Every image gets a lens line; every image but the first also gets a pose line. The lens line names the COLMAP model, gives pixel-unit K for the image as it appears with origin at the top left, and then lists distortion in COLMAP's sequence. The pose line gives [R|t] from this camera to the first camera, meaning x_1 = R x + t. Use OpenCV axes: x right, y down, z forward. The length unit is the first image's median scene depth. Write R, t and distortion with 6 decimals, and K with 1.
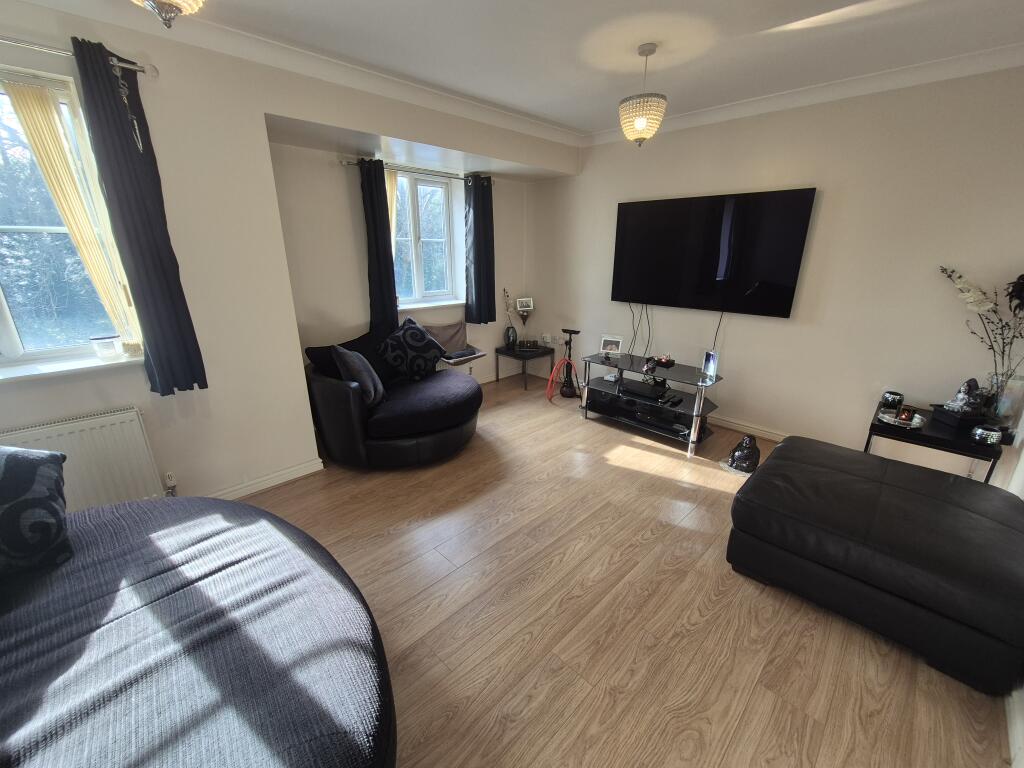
lens RADIAL K [[421.6, 0, 515.9], [0, 421.6, 387.0], [0, 0, 1]] dist [0.002194, 0.000184]
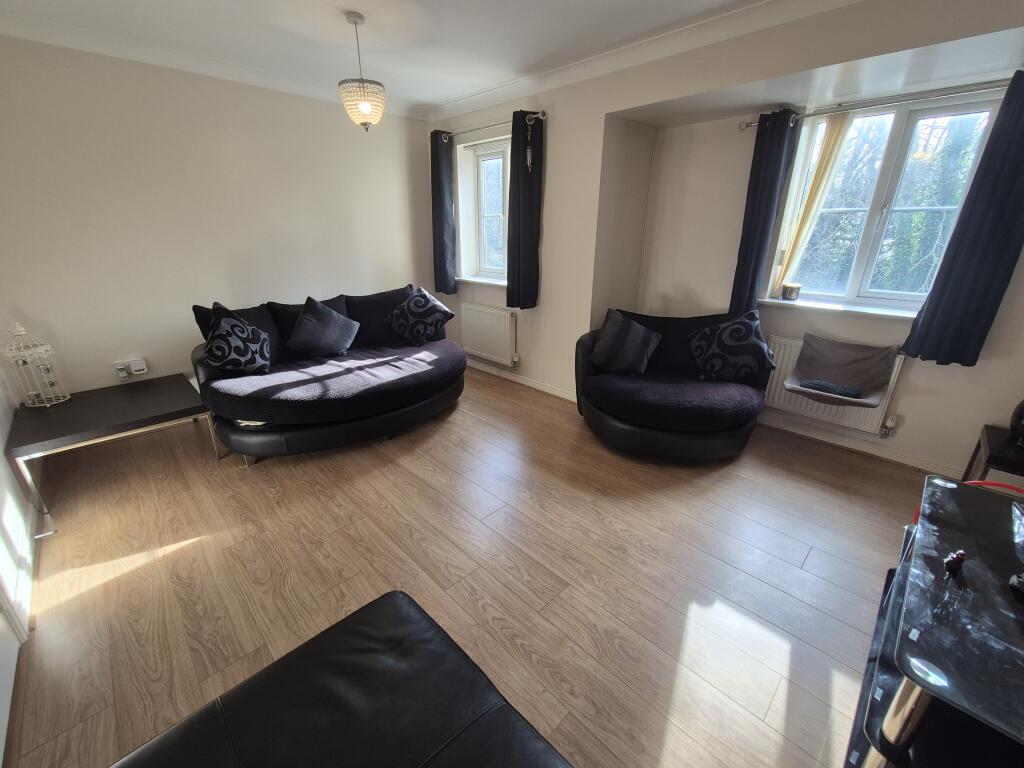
lens RADIAL K [[421.6, 0, 515.9], [0, 421.6, 387.0], [0, 0, 1]] dist [0.002194, 0.000184]
pose [[-0.006670, 0.348949, -0.937118, 1.157994], [-0.315842, 0.888431, 0.333068, -0.341169], [0.948788, 0.298203, 0.104288, 1.133512]]
